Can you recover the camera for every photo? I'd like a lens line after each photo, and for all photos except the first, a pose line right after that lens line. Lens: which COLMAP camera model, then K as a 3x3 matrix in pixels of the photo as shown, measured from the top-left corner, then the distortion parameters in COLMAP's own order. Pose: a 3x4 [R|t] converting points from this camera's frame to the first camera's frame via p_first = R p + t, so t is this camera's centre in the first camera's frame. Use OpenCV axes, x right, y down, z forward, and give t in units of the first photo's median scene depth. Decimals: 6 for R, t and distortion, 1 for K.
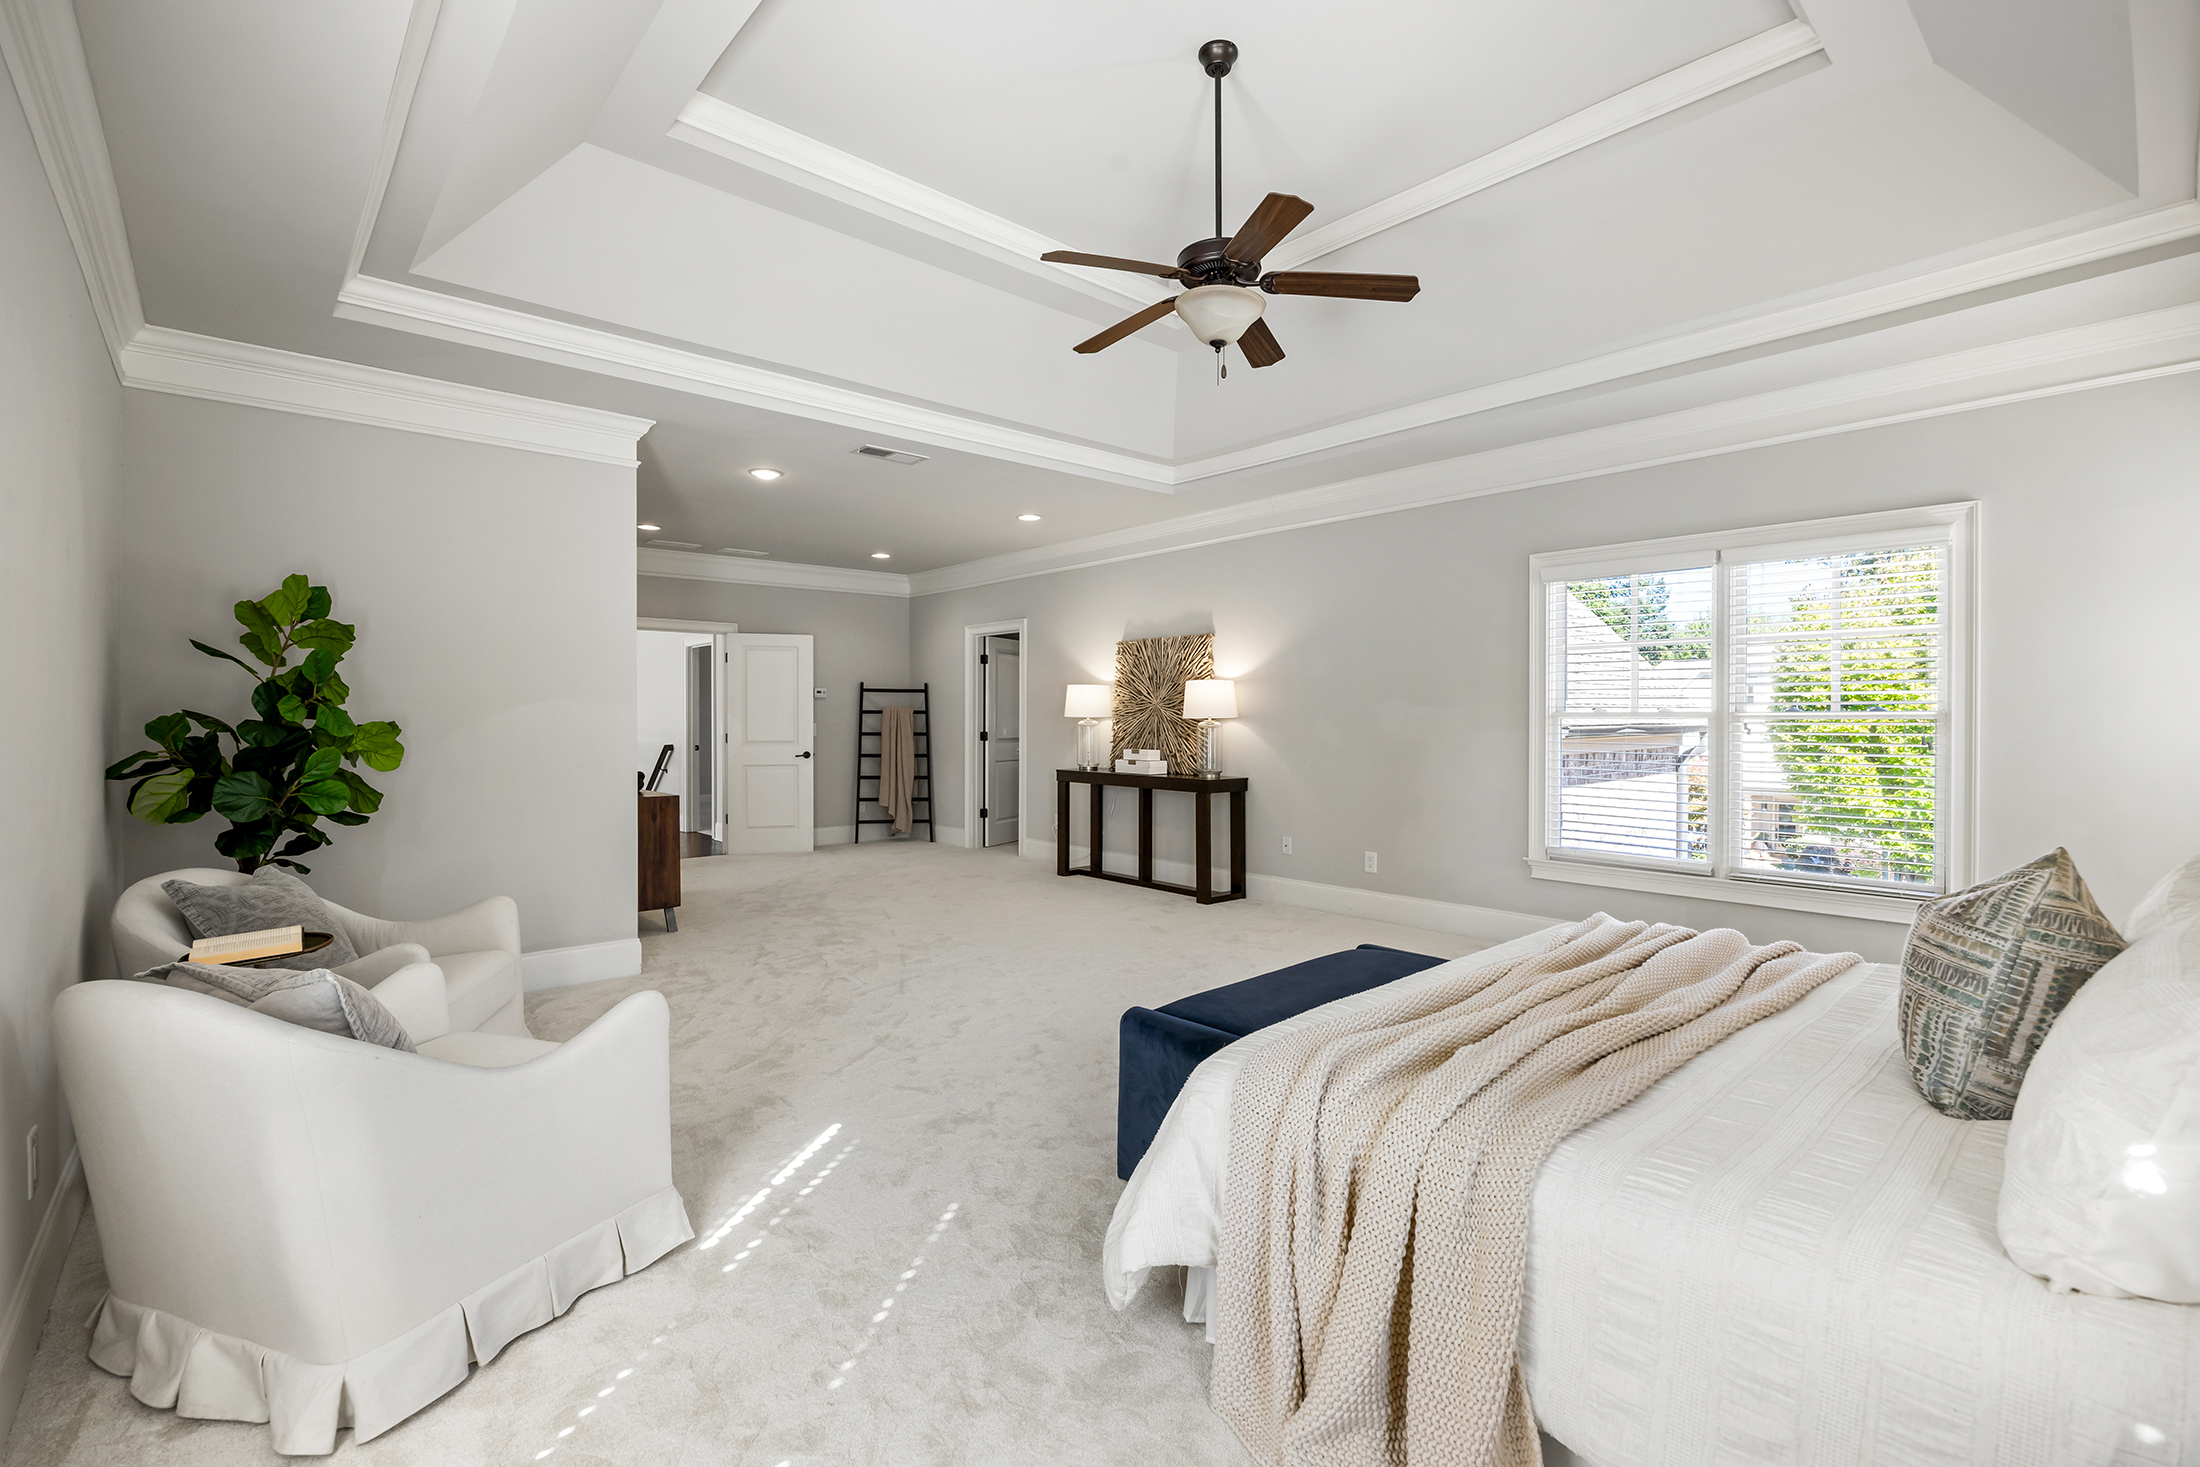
lens RADIAL K [[968.9, 0, 1100.9], [0, 968.9, 725.1], [0, 0, 1]] dist [-0.000977, -0.000039]
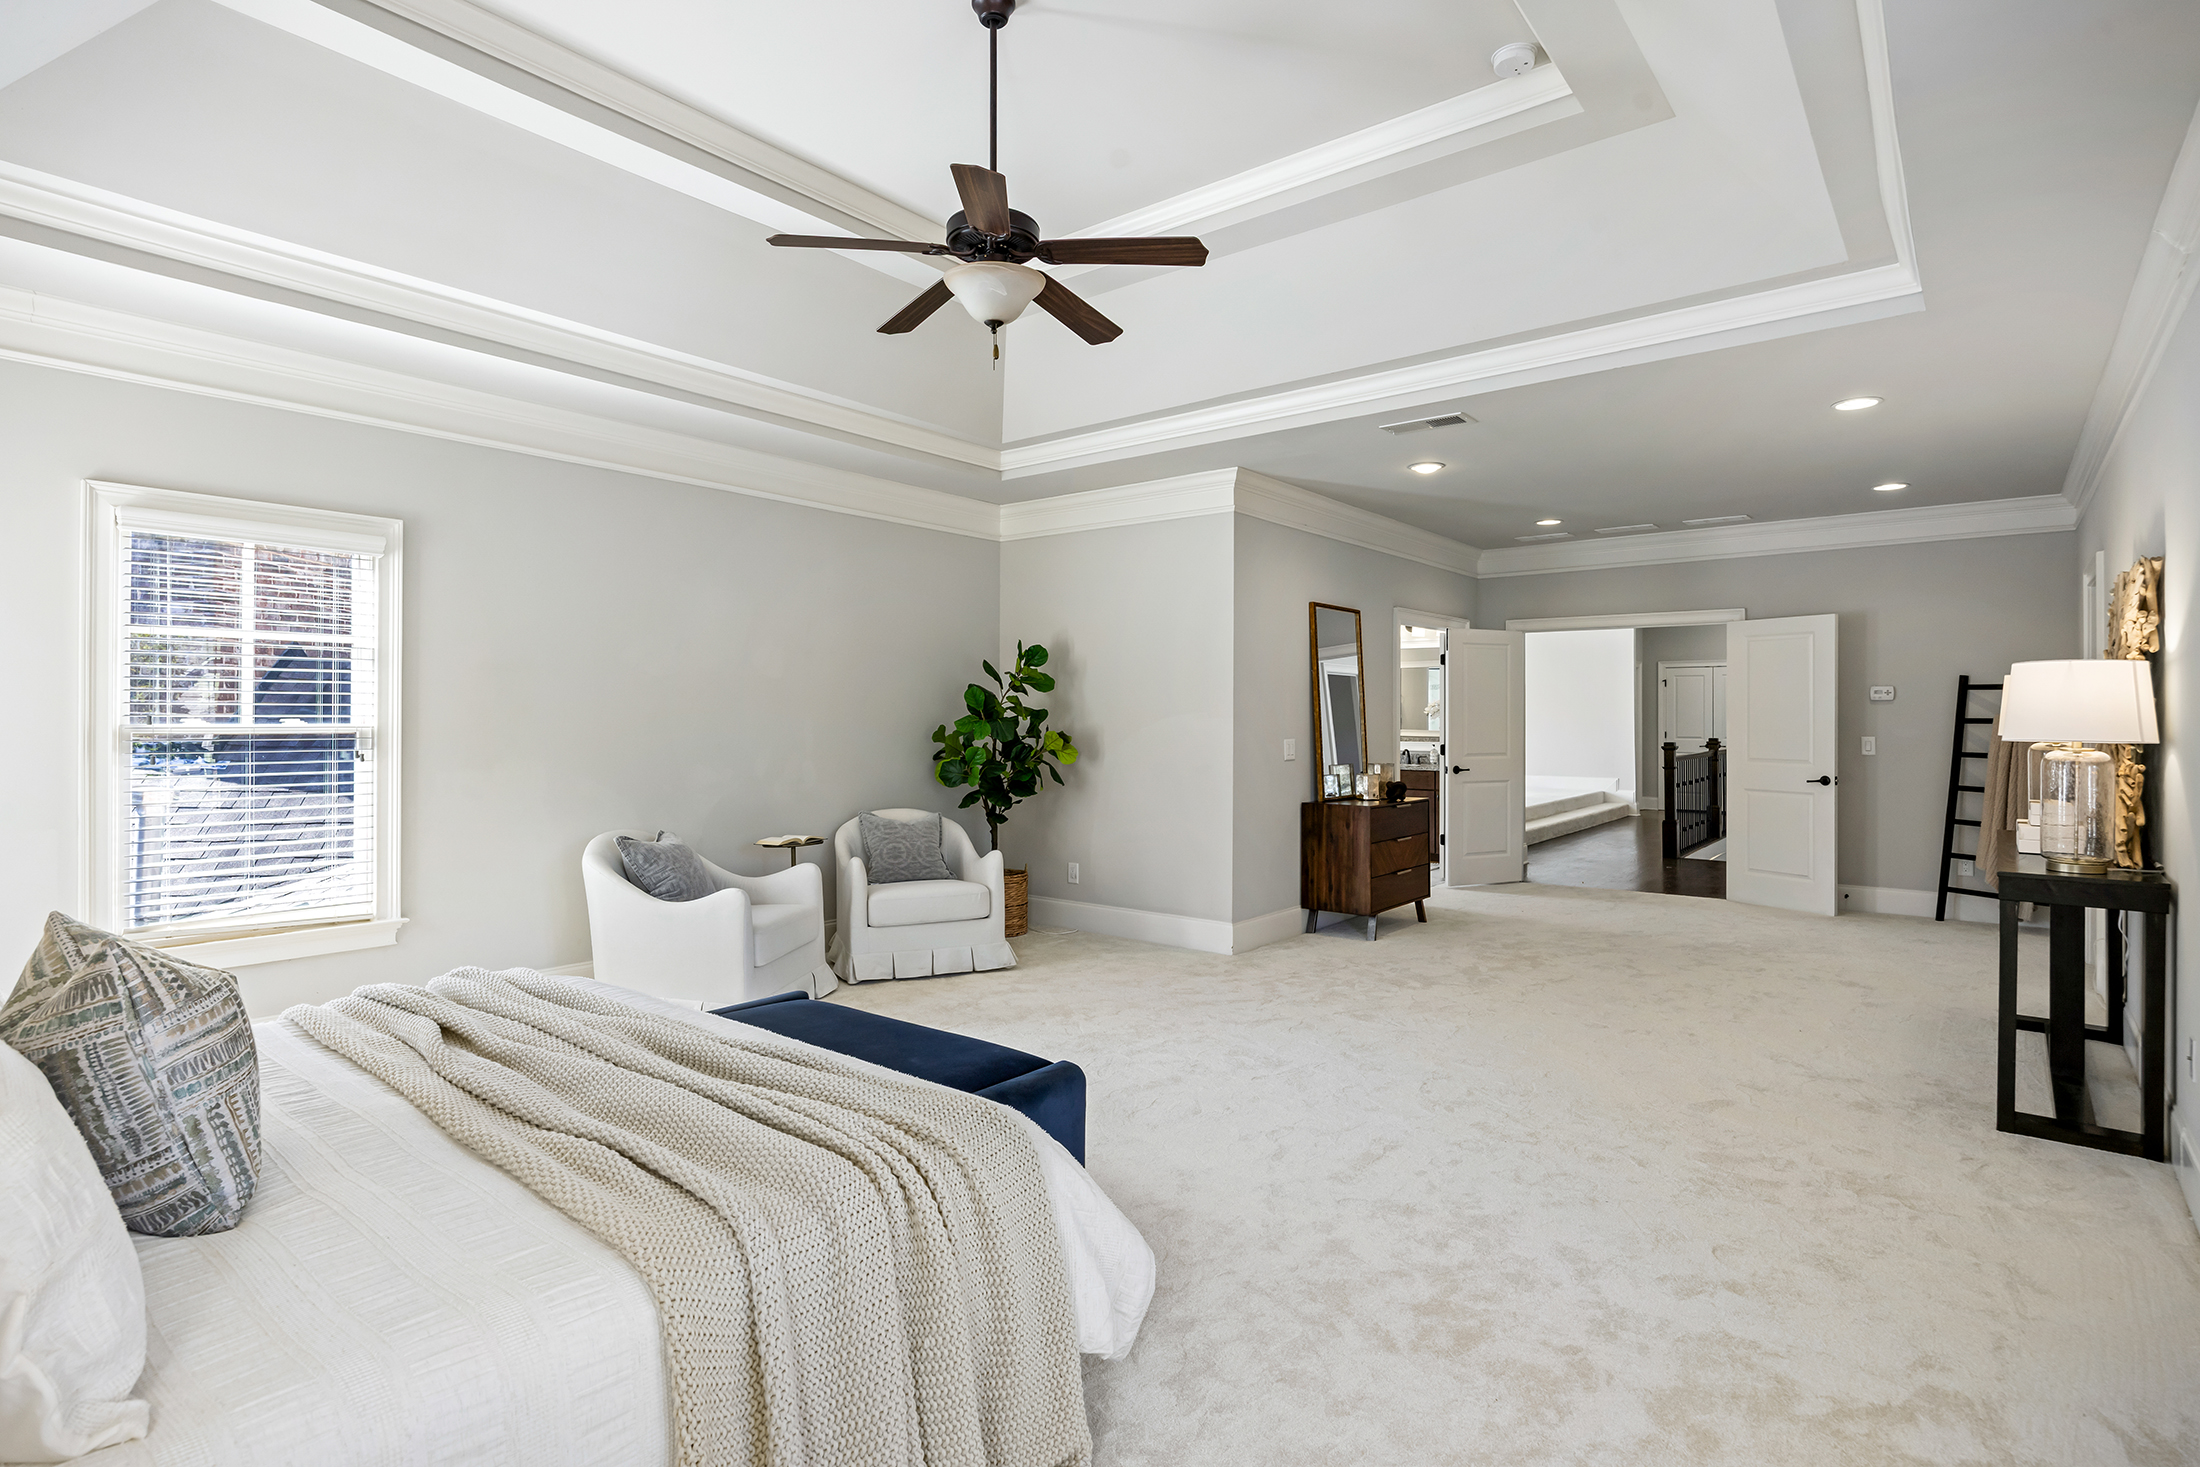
lens RADIAL K [[1096.7, 0, 1099.9], [0, 1096.7, 720.2], [0, 0, 1]] dist [0.002146, 0.000442]
pose [[0.157082, 0.008969, -0.987545, 0.554937], [-0.010538, 0.999917, 0.007405, -0.019249], [0.987529, 0.009244, 0.157163, 0.452667]]
